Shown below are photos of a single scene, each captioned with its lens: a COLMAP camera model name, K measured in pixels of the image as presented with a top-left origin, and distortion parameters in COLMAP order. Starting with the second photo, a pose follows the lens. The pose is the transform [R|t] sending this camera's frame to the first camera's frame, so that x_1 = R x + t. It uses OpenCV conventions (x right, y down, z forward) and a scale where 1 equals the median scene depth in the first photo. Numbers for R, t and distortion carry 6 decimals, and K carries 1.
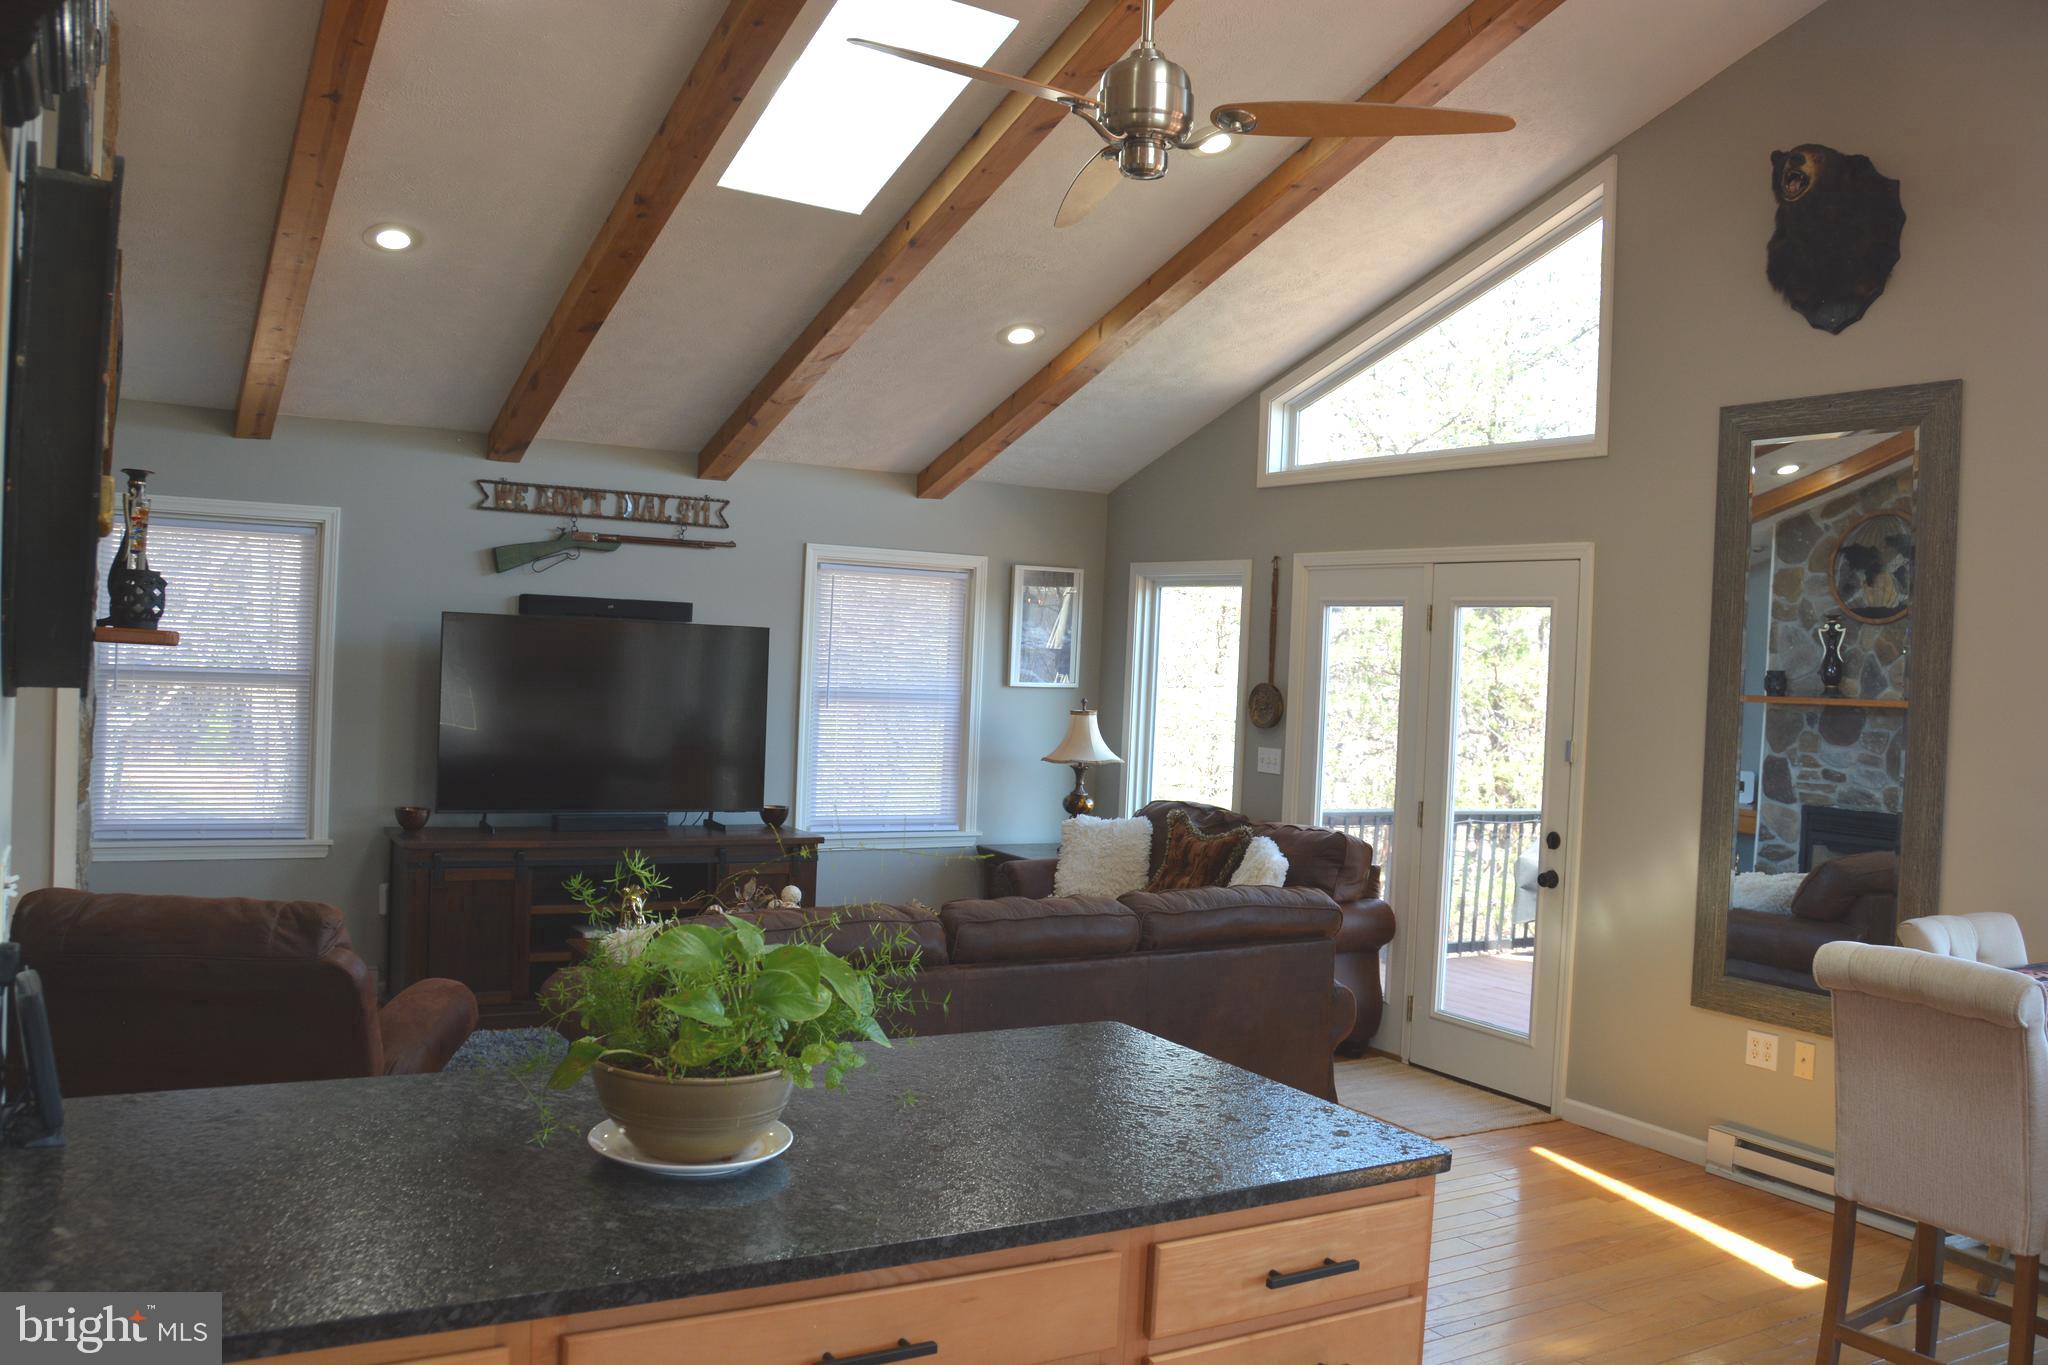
lens RADIAL K [[1658.8, 0, 1023.6], [0, 1658.8, 696.1], [0, 0, 1]] dist [-0.153414, 0.138007]
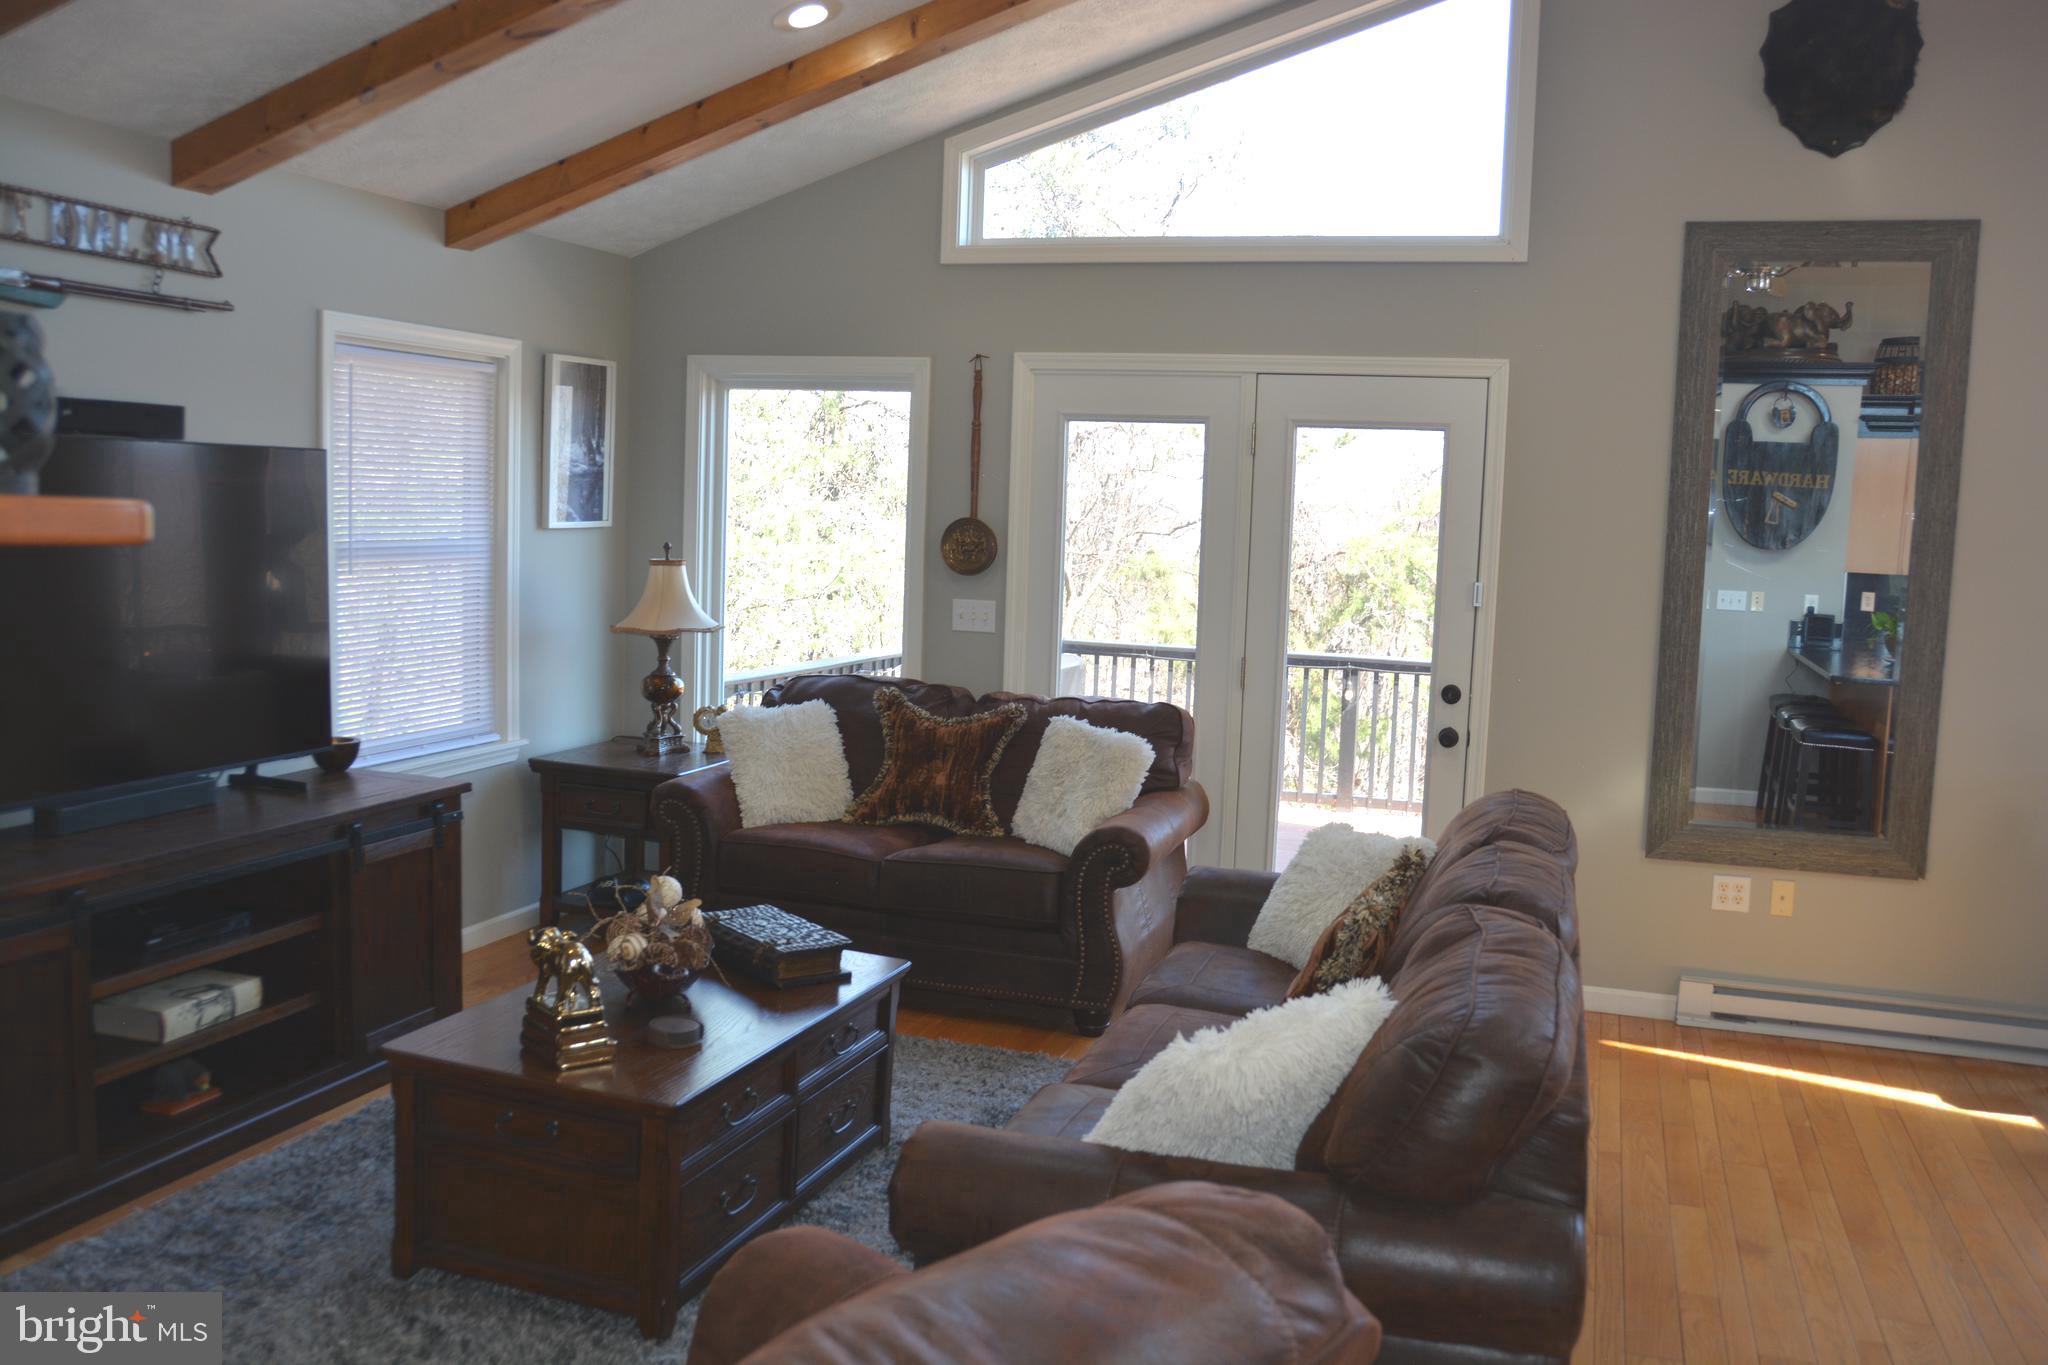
lens RADIAL K [[1683.2, 0, 1013.9], [0, 1683.2, 691.2], [0, 0, 1]] dist [-0.137081, 0.142449]
pose [[0.757840, -0.093048, 0.645771, -0.368097], [0.016064, 0.992139, 0.124103, -0.025197], [-0.652242, -0.083677, 0.753378, 0.384592]]
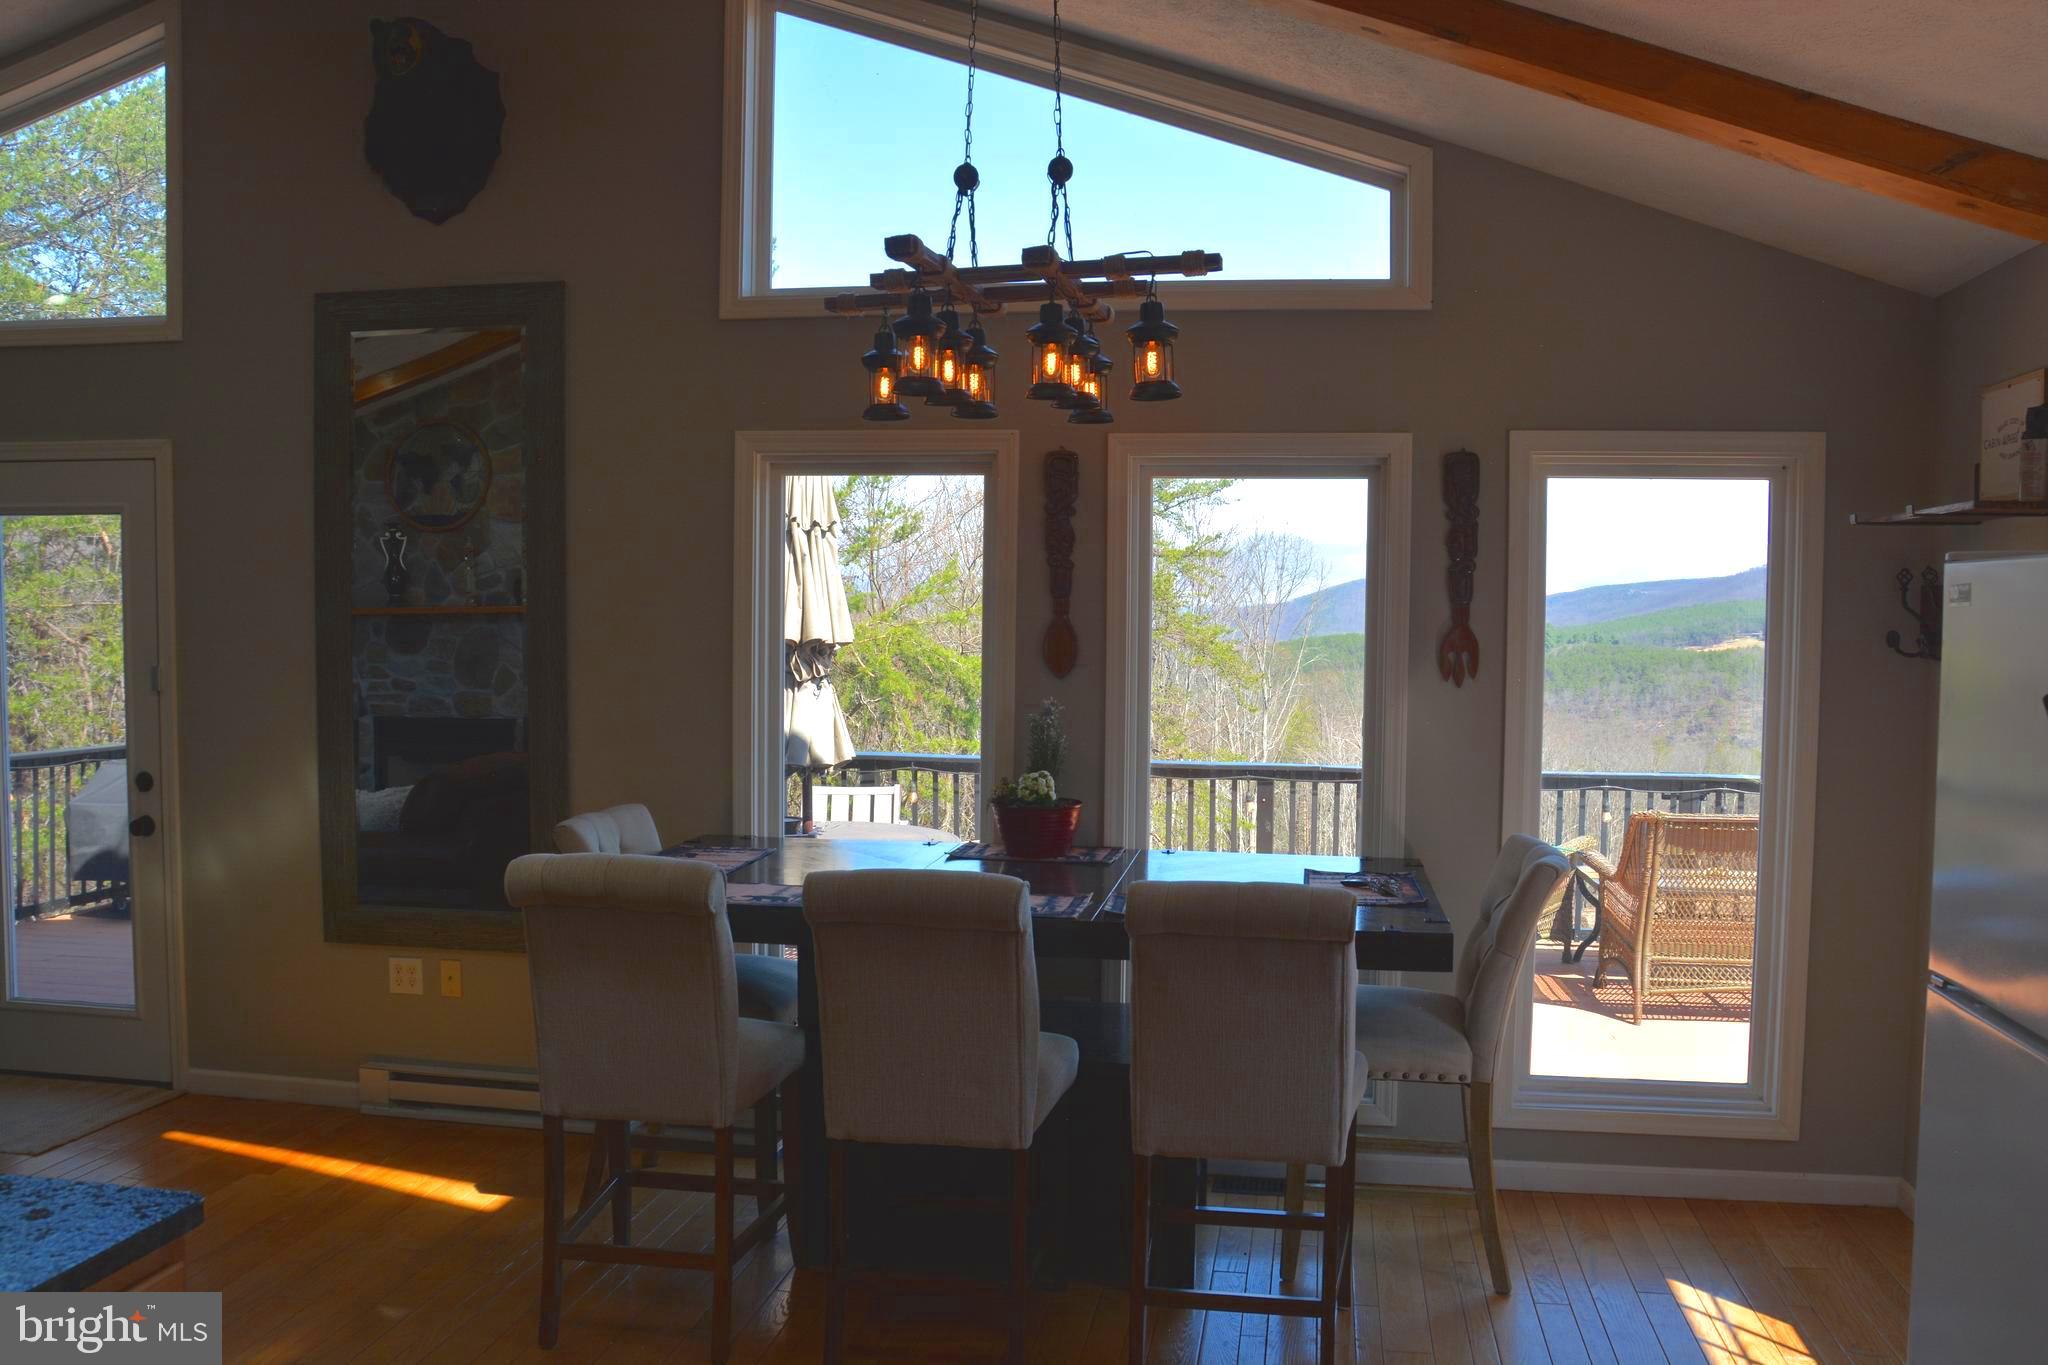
lens RADIAL K [[1658.8, 0, 1023.6], [0, 1658.8, 696.1], [0, 0, 1]] dist [-0.153414, 0.138007]
pose [[0.647840, -0.079601, 0.757606, -0.014361], [0.039871, 0.996705, 0.070629, 0.000740], [-0.760732, -0.015550, 0.648880, 0.070169]]
